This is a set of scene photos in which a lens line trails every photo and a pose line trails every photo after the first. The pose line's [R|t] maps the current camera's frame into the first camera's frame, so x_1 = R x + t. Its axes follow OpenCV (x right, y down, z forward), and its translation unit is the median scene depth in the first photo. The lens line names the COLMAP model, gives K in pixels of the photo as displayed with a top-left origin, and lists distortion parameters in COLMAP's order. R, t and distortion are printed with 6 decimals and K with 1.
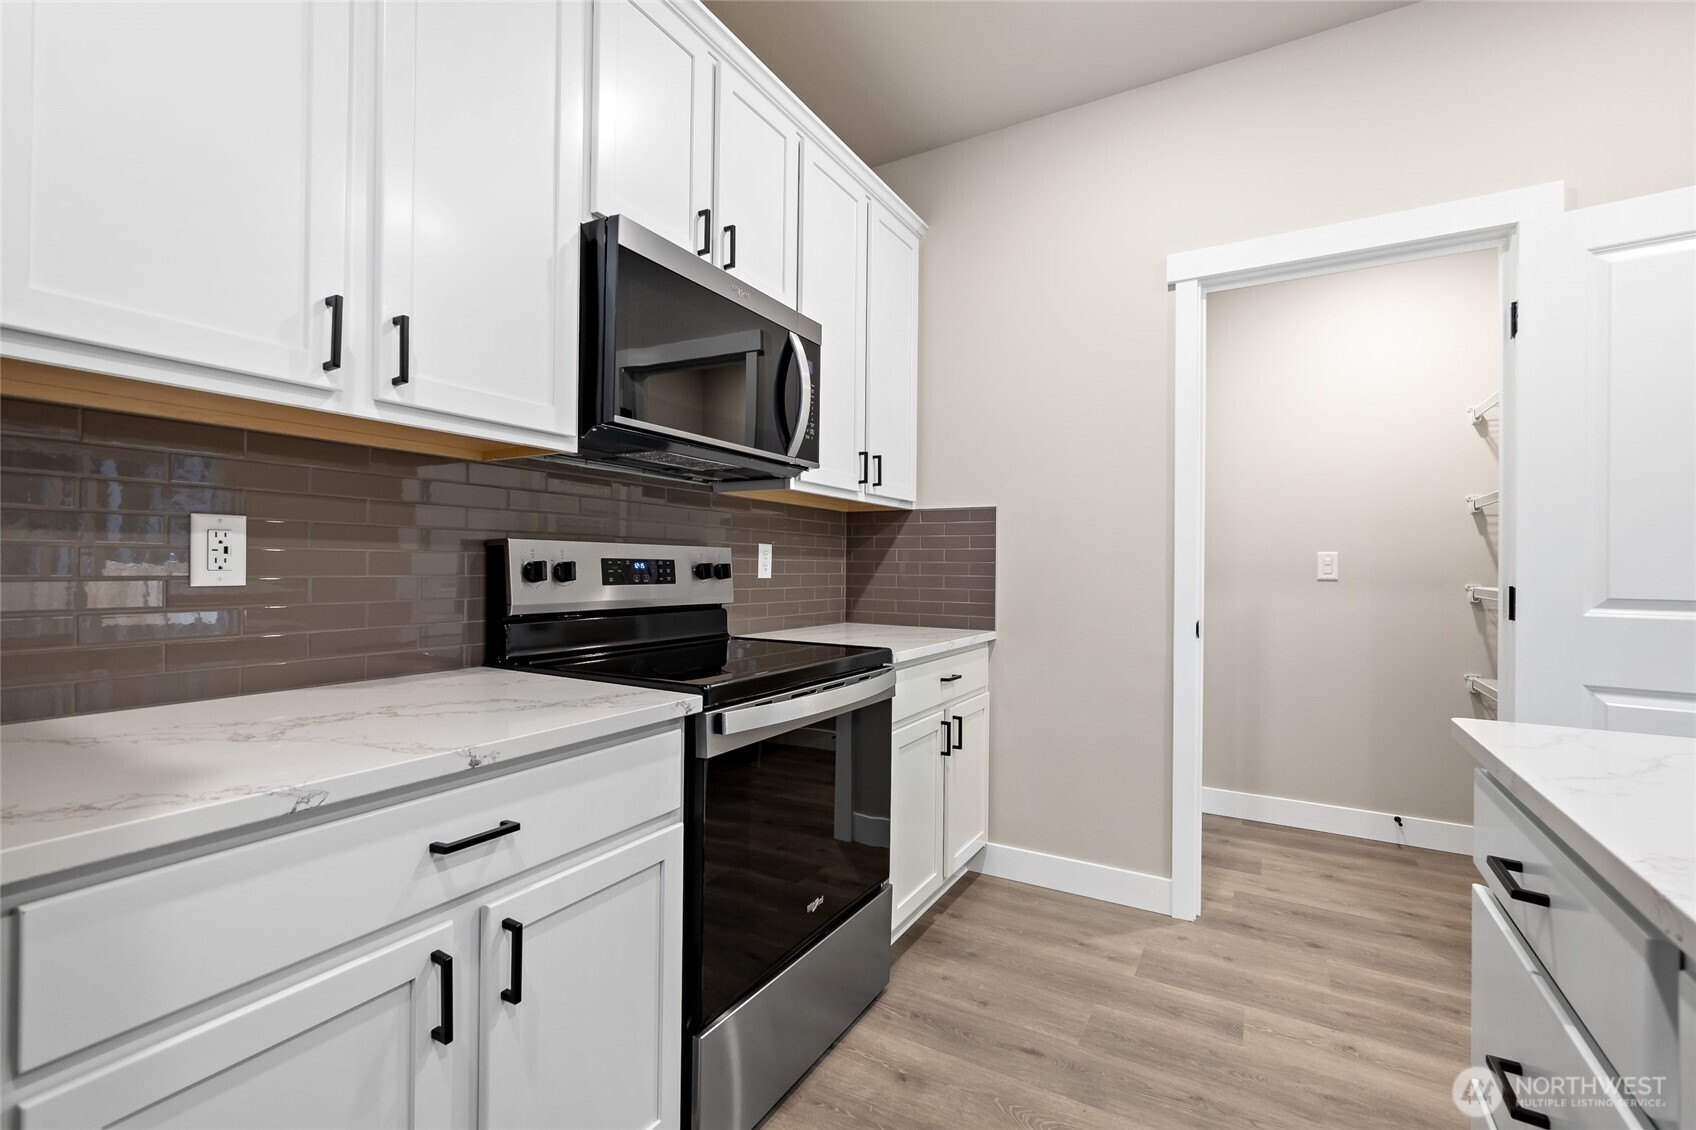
lens RADIAL K [[731.0, 0, 842.2], [0, 731.0, 564.8], [0, 0, 1]] dist [-0.001152, -0.000071]
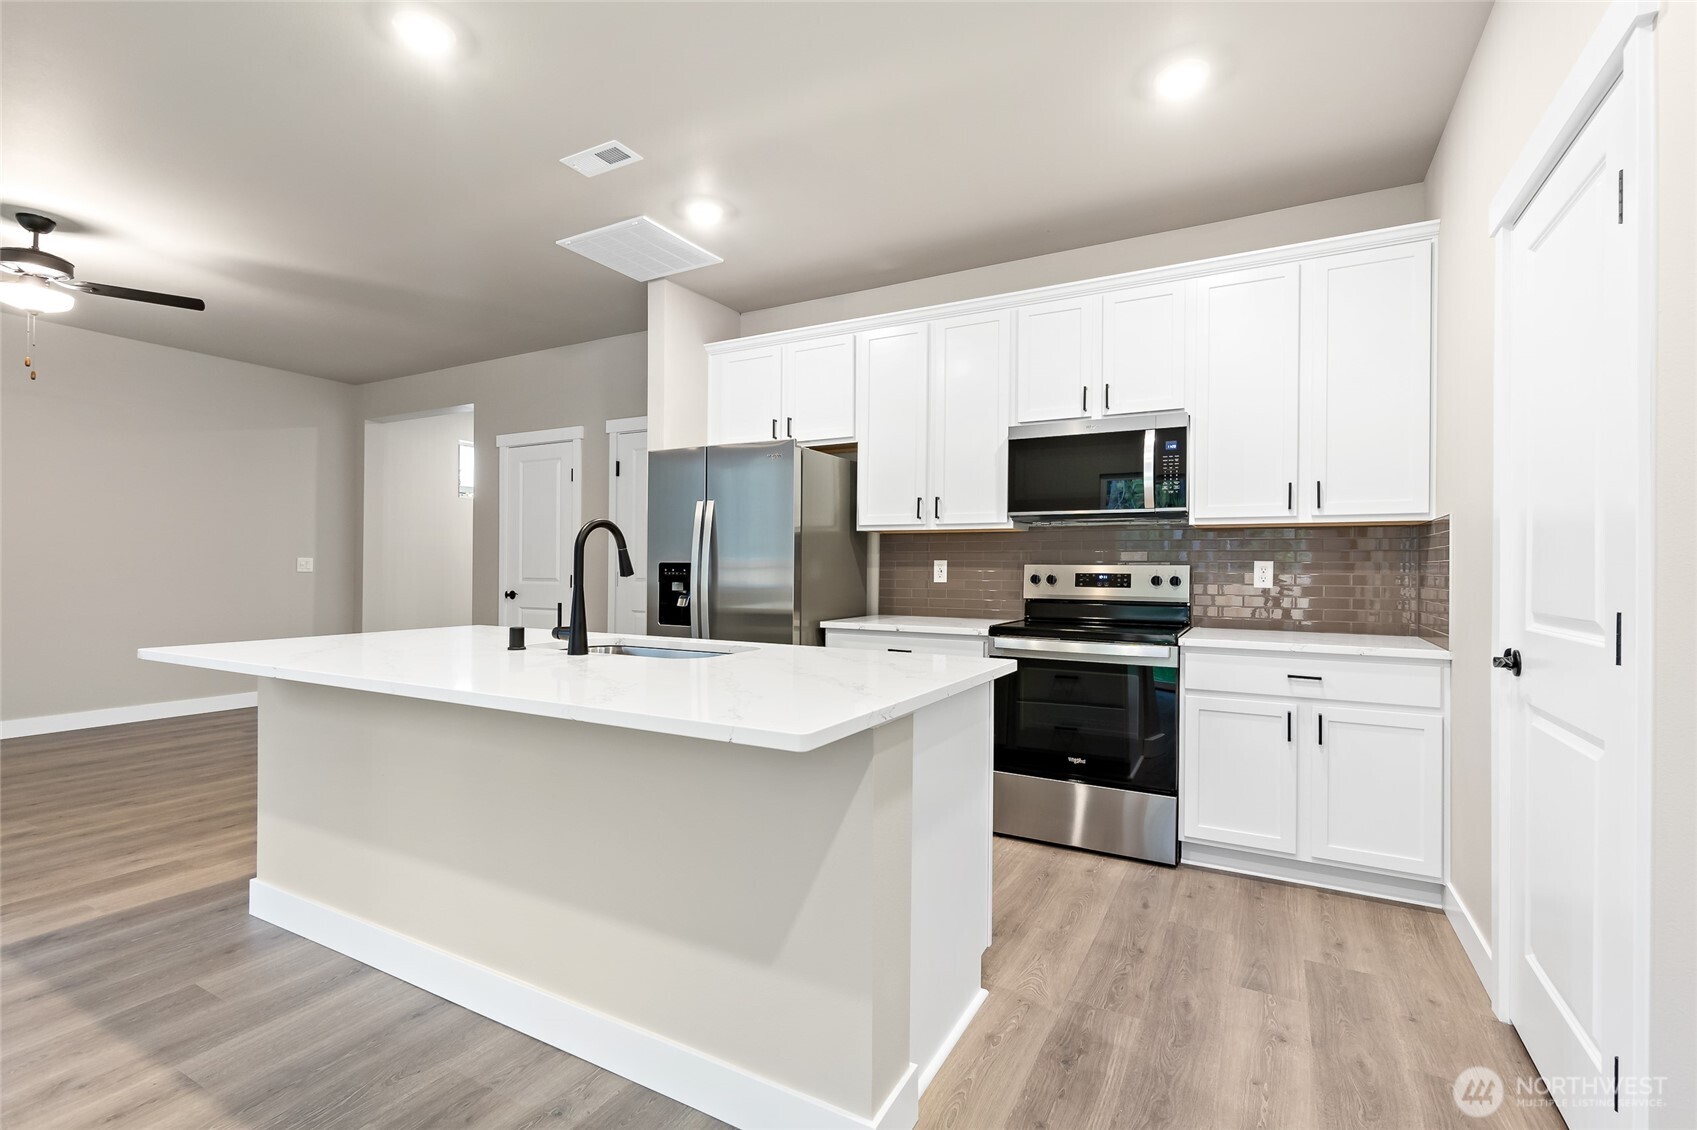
lens RADIAL K [[770.8, 0, 846.5], [0, 770.8, 566.6], [0, 0, 1]] dist [0.002347, -0.000778]
pose [[0.028932, -0.011727, -0.999513, 1.565738], [-0.006069, 0.999911, -0.011907, 0.001734], [0.999563, 0.006410, 0.028858, 0.297497]]
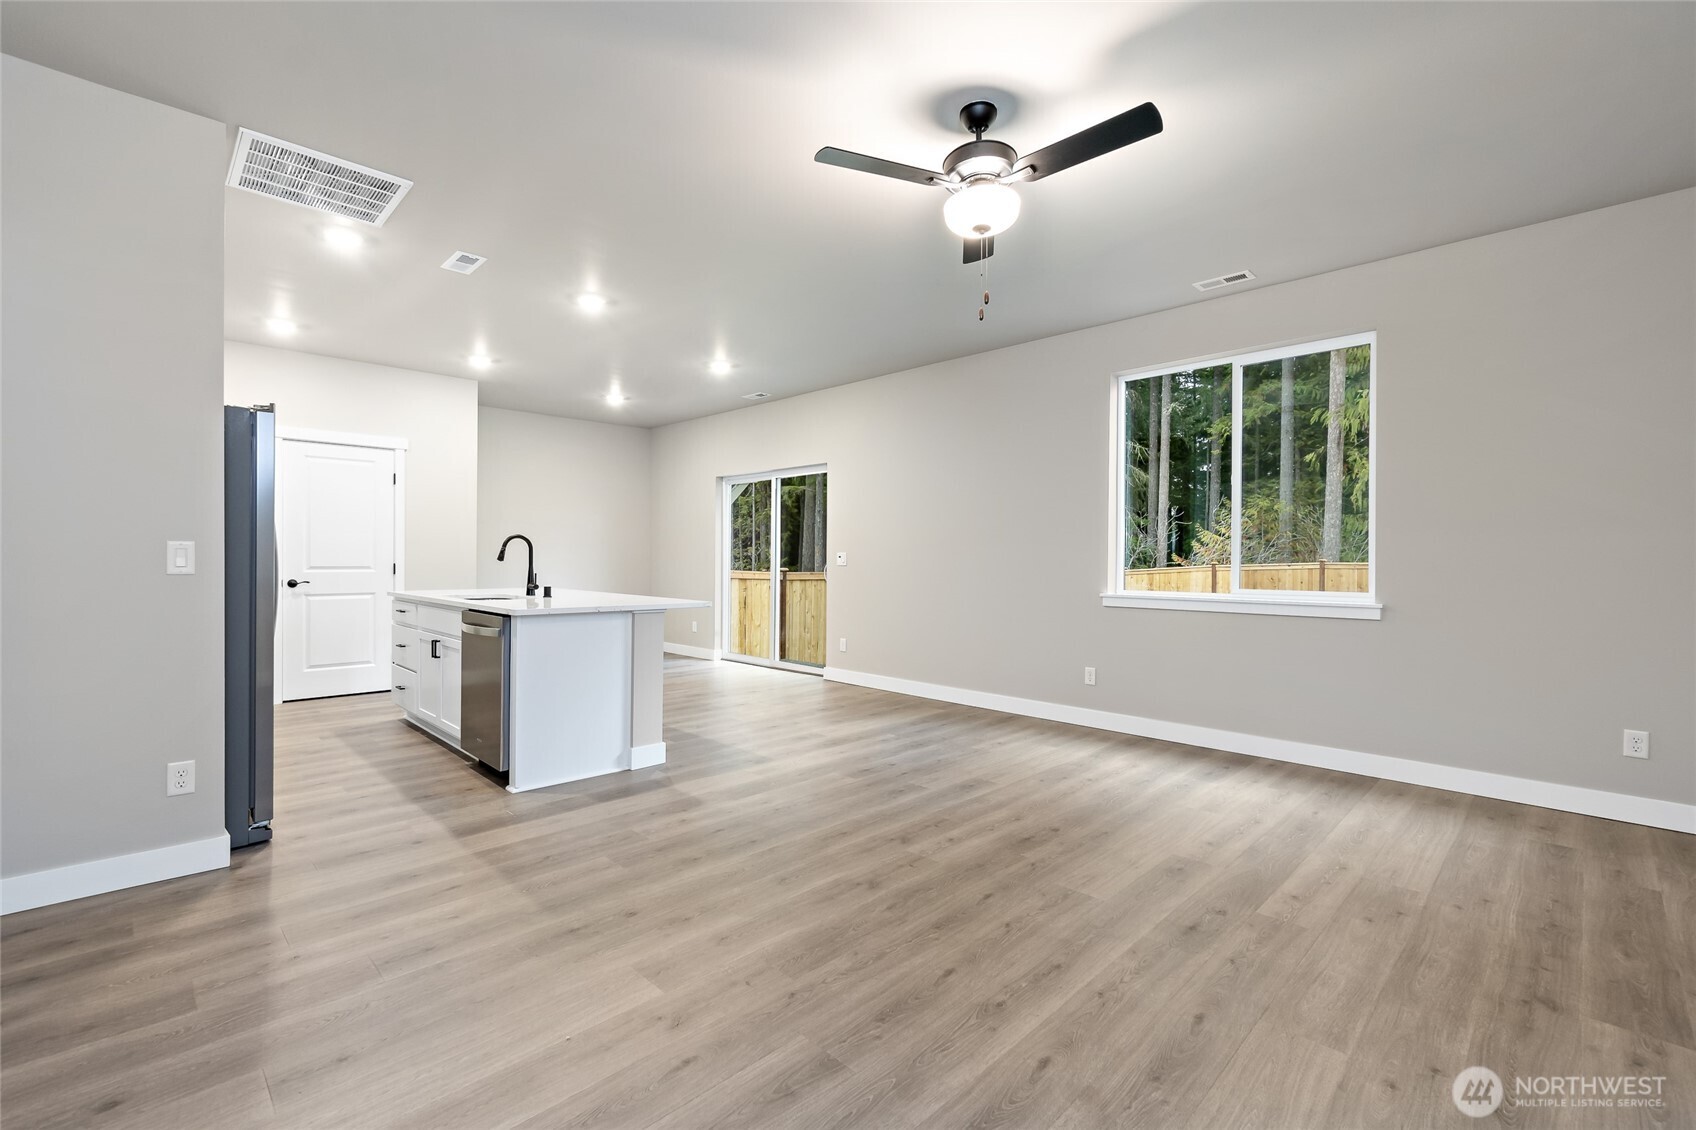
lens RADIAL K [[735.0, 0, 839.2], [0, 735.0, 570.2], [0, 0, 1]] dist [-0.000729, 0.000375]
pose [[0.260231, -0.022321, 0.965288, -1.631066], [-0.007095, 0.999662, 0.025029, -0.032467], [-0.965520, -0.013362, 0.259984, -1.667248]]
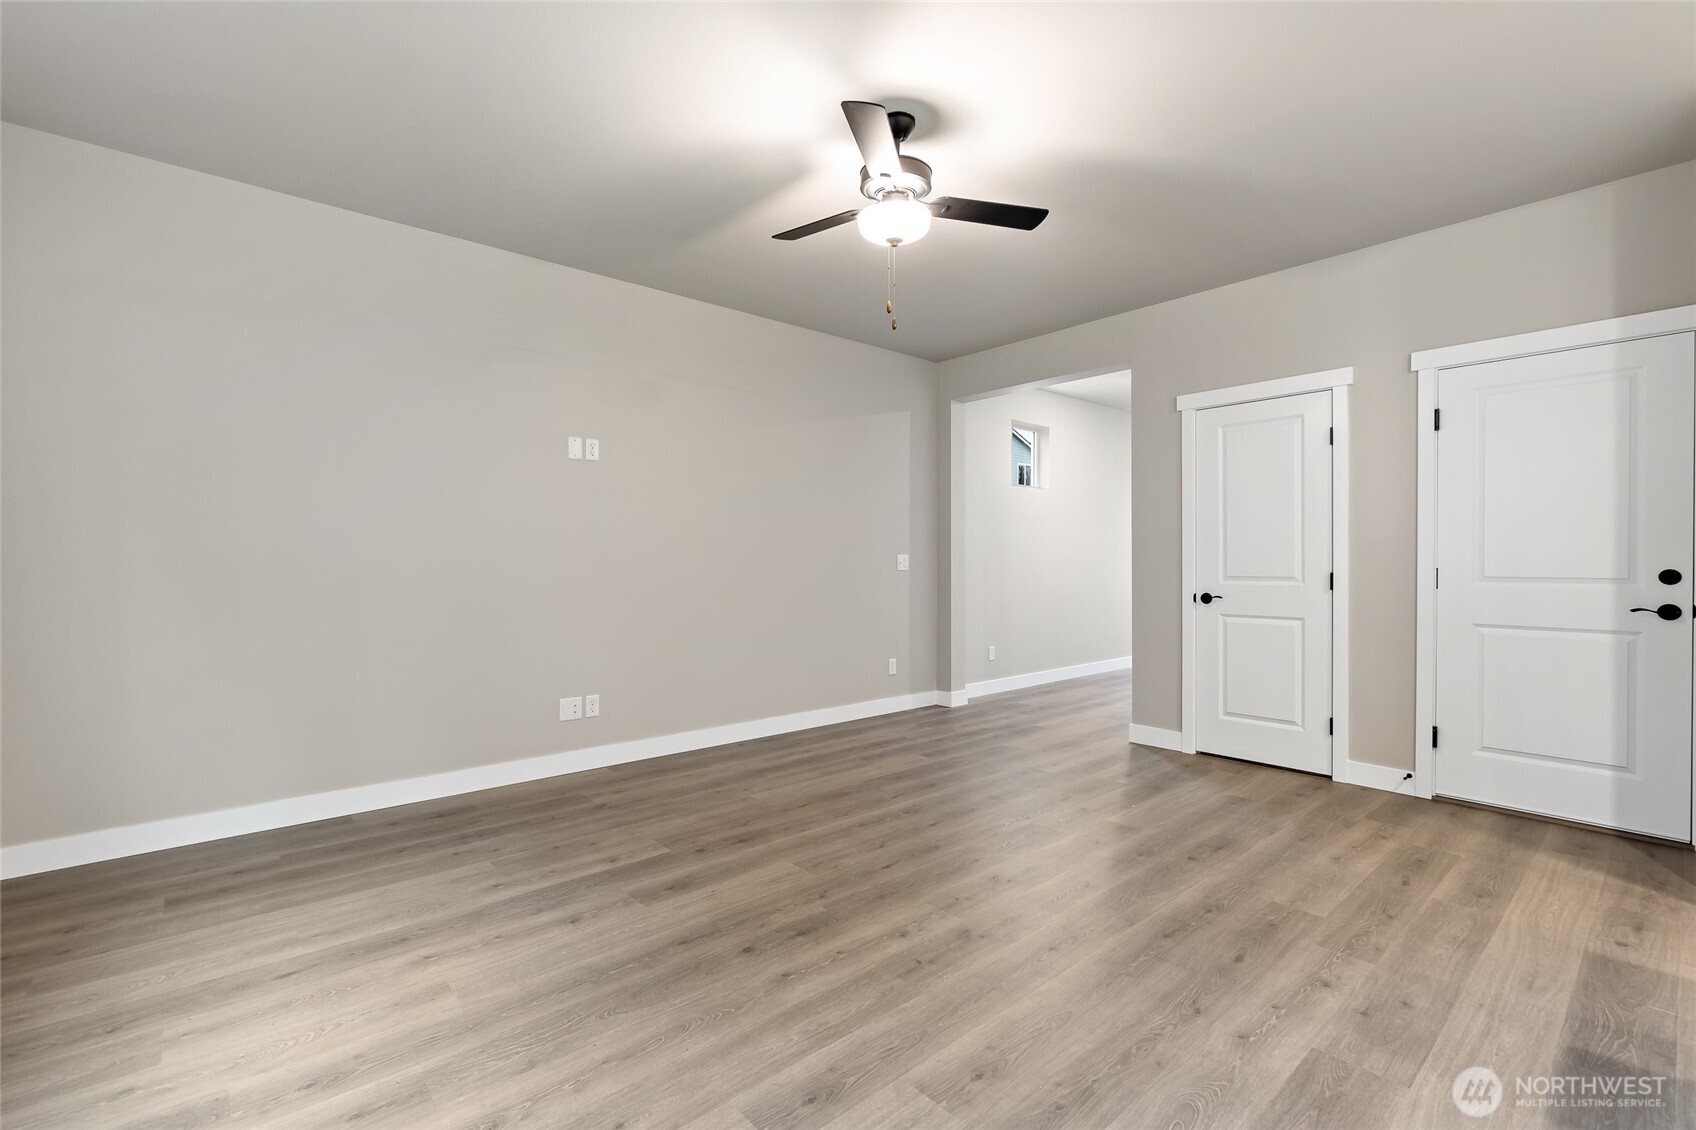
lens RADIAL K [[748.3, 0, 842.8], [0, 748.3, 563.5], [0, 0, 1]] dist [-0.000222, 0.000176]
pose [[-0.314294, -0.006090, -0.949306, 1.037059], [0.001225, 0.999976, -0.006820, -0.007427], [0.949325, -0.003306, -0.314279, -1.221900]]
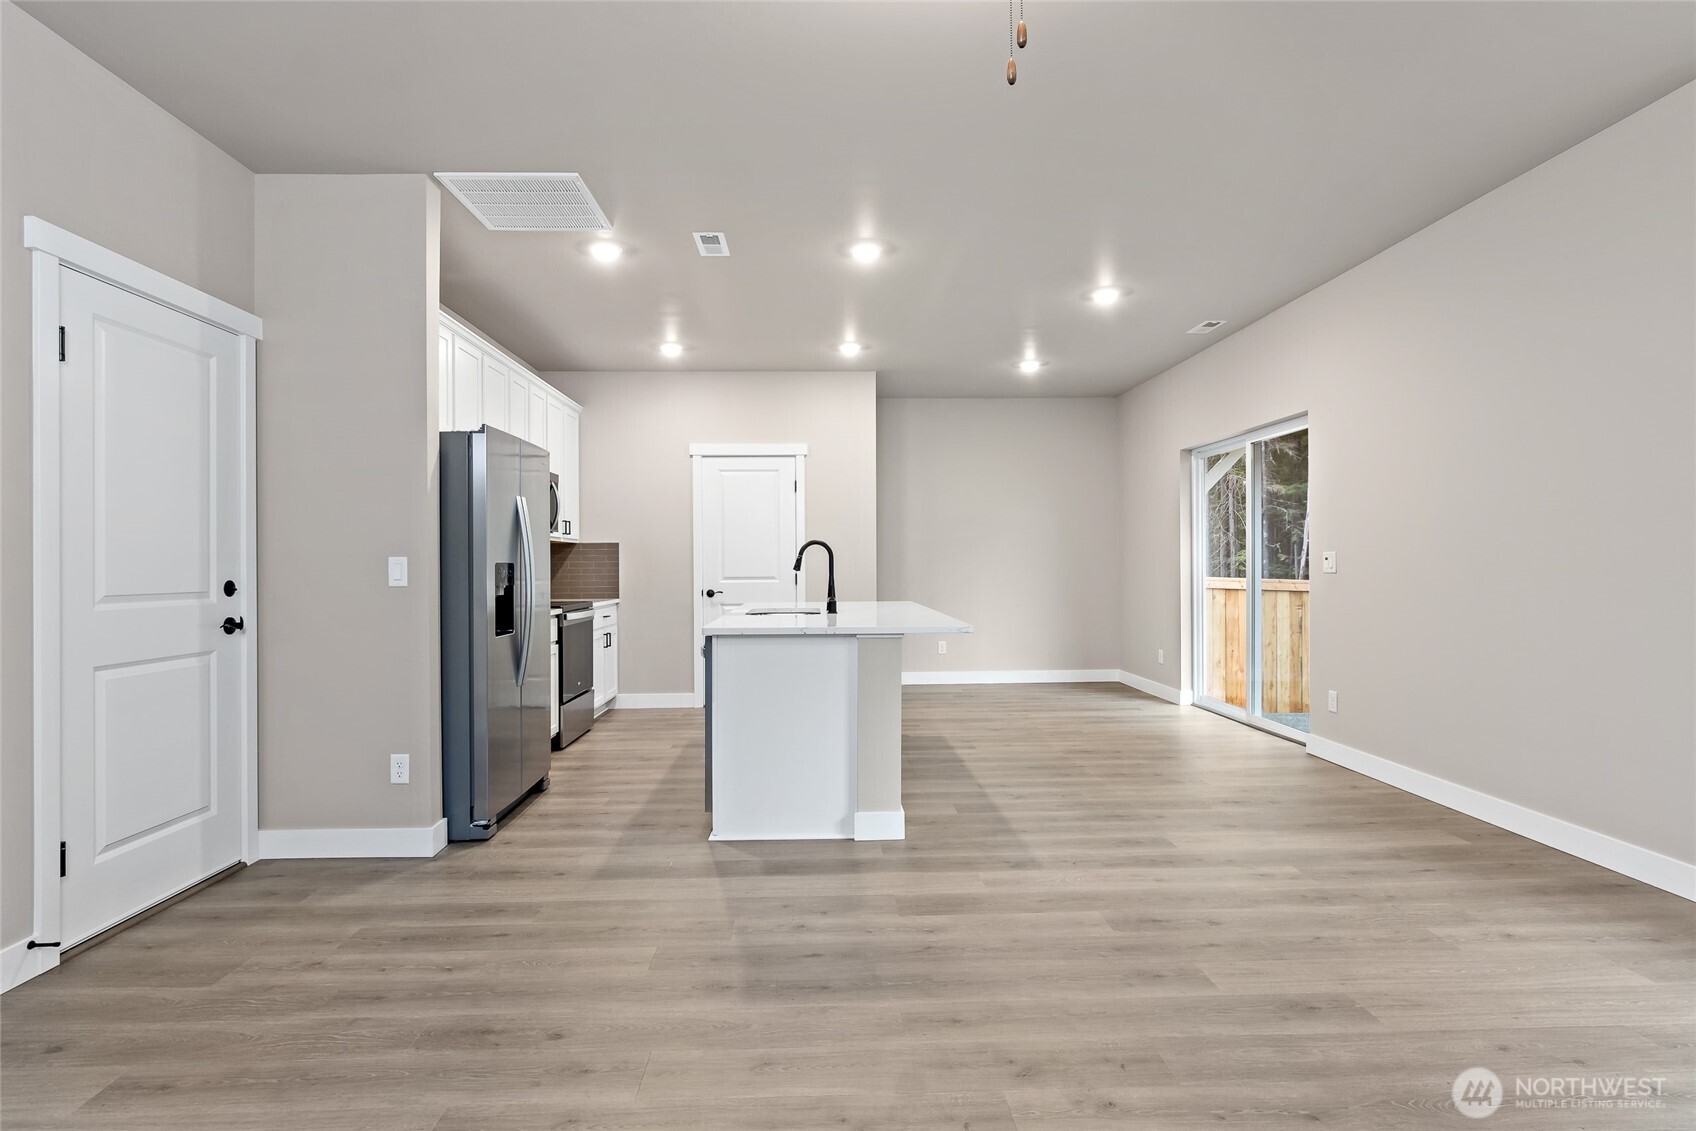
lens RADIAL K [[859.3, 0, 843.9], [0, 859.3, 569.0], [0, 0, 1]] dist [-0.004848, -0.000434]
pose [[0.843774, -0.018353, 0.536386, -0.832925], [0.014255, 0.999829, 0.011785, -0.027689], [-0.536510, -0.002297, 0.843891, -2.126468]]
